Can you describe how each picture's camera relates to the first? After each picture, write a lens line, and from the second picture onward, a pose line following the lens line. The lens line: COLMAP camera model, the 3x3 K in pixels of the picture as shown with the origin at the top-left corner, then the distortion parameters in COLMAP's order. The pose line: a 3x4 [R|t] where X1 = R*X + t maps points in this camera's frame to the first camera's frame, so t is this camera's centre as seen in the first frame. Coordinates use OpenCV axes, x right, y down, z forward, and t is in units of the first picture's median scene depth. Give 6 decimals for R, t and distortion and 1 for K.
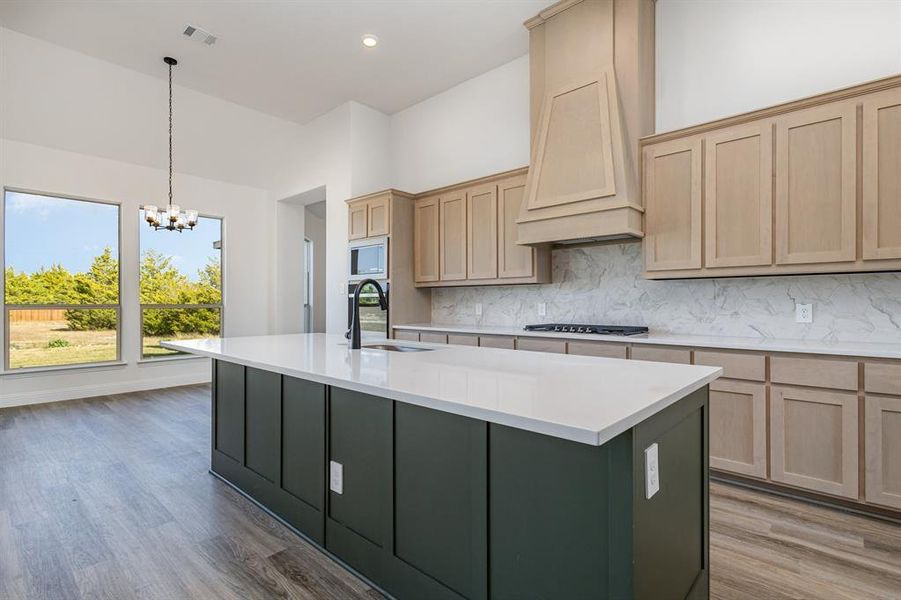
lens RADIAL K [[422.7, 0, 462.9], [0, 422.7, 302.1], [0, 0, 1]] dist [-0.003620, -0.001039]
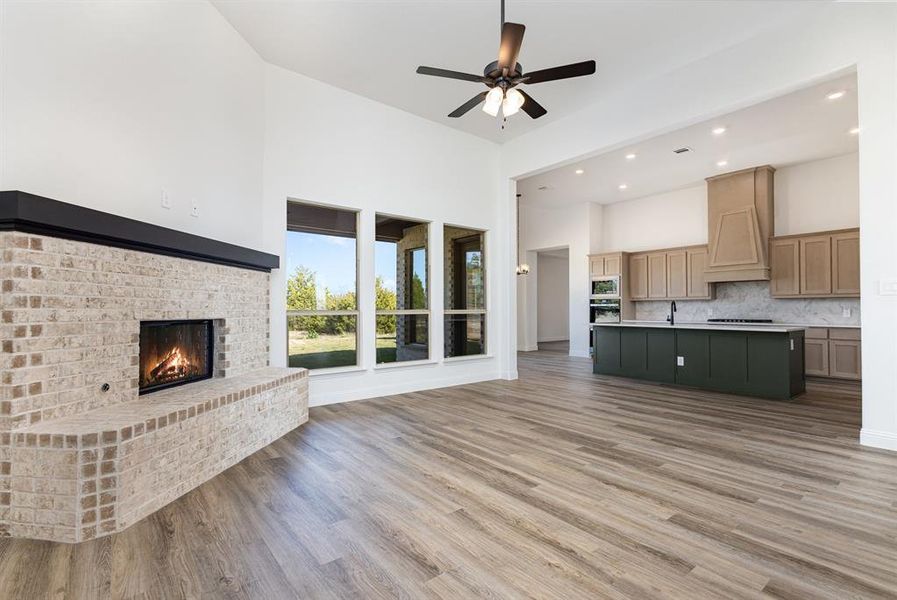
lens RADIAL K [[407.8, 0, 469.1], [0, 407.8, 299.3], [0, 0, 1]] dist [0.005623, -0.002224]
pose [[0.989126, -0.003214, -0.147036, -0.720840], [-0.000011, 0.999760, -0.021929, -0.001945], [0.147072, 0.021692, 0.988888, -1.196848]]
